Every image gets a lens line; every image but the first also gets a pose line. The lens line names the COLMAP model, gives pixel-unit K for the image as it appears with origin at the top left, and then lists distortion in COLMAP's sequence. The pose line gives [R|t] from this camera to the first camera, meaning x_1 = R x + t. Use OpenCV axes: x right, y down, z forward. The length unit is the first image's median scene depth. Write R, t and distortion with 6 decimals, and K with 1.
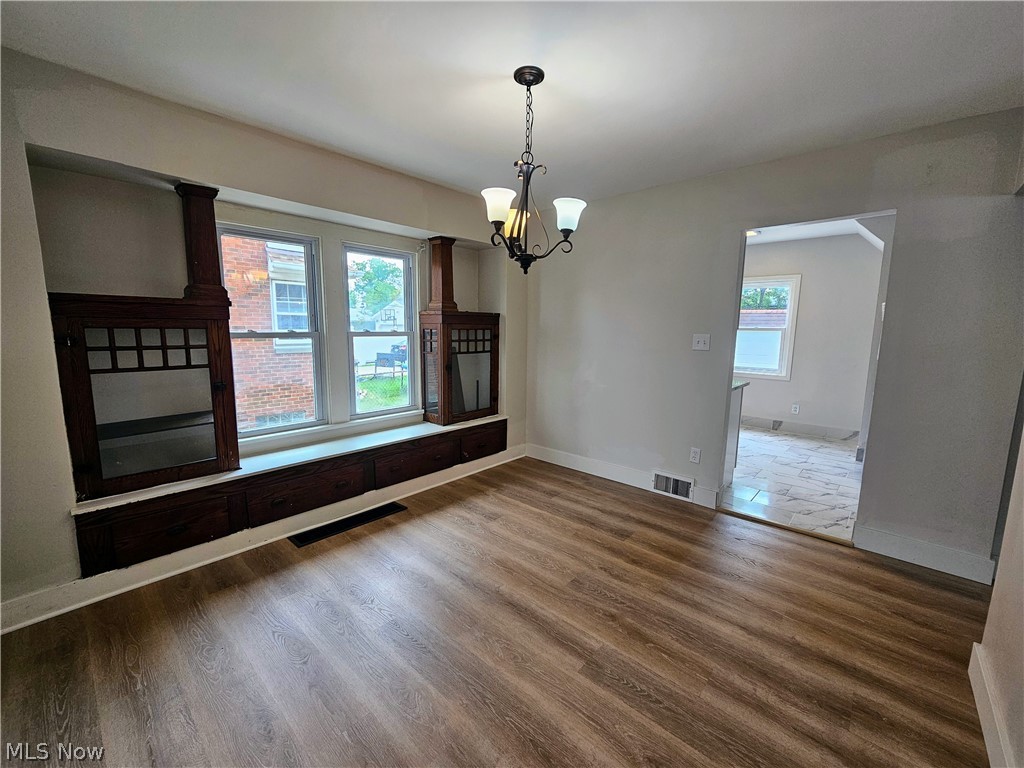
lens RADIAL K [[420.5, 0, 511.0], [0, 420.5, 384.2], [0, 0, 1]] dist [0.000358, 0.000670]
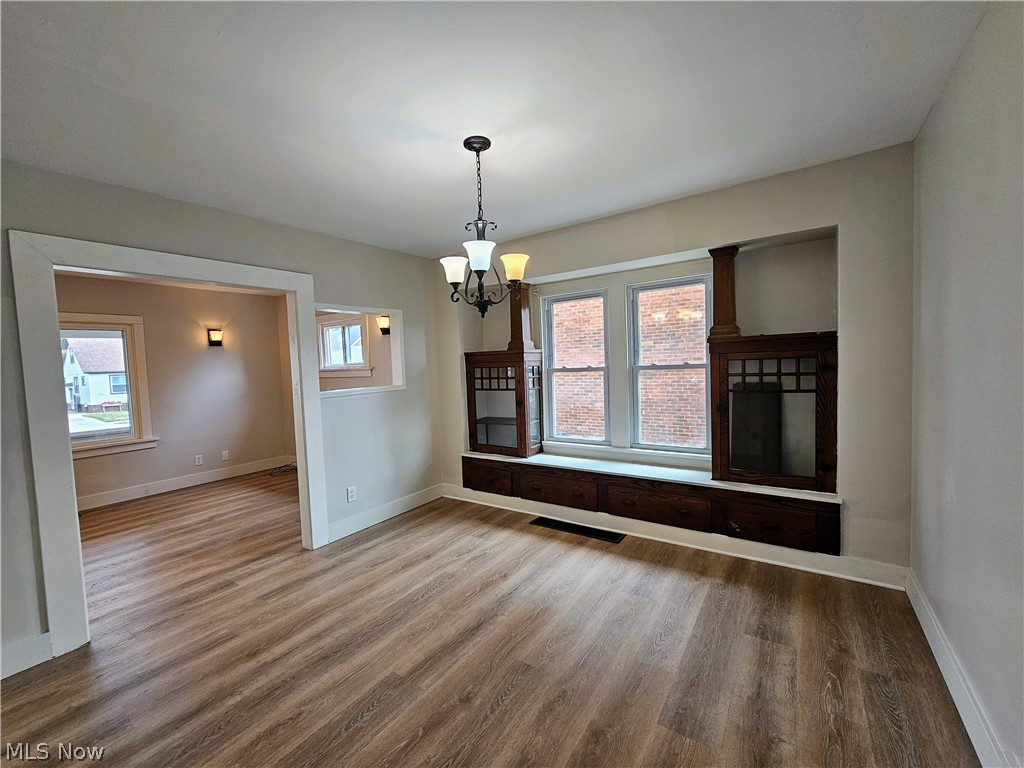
lens RADIAL K [[420.5, 0, 507.0], [0, 420.5, 383.5], [0, 0, 1]] dist [0.000358, 0.000670]
pose [[0.123929, 0.034600, -0.991688, 0.722057], [-0.093870, 0.995319, 0.022996, -0.081930], [0.987841, 0.090240, 0.126597, 0.606183]]
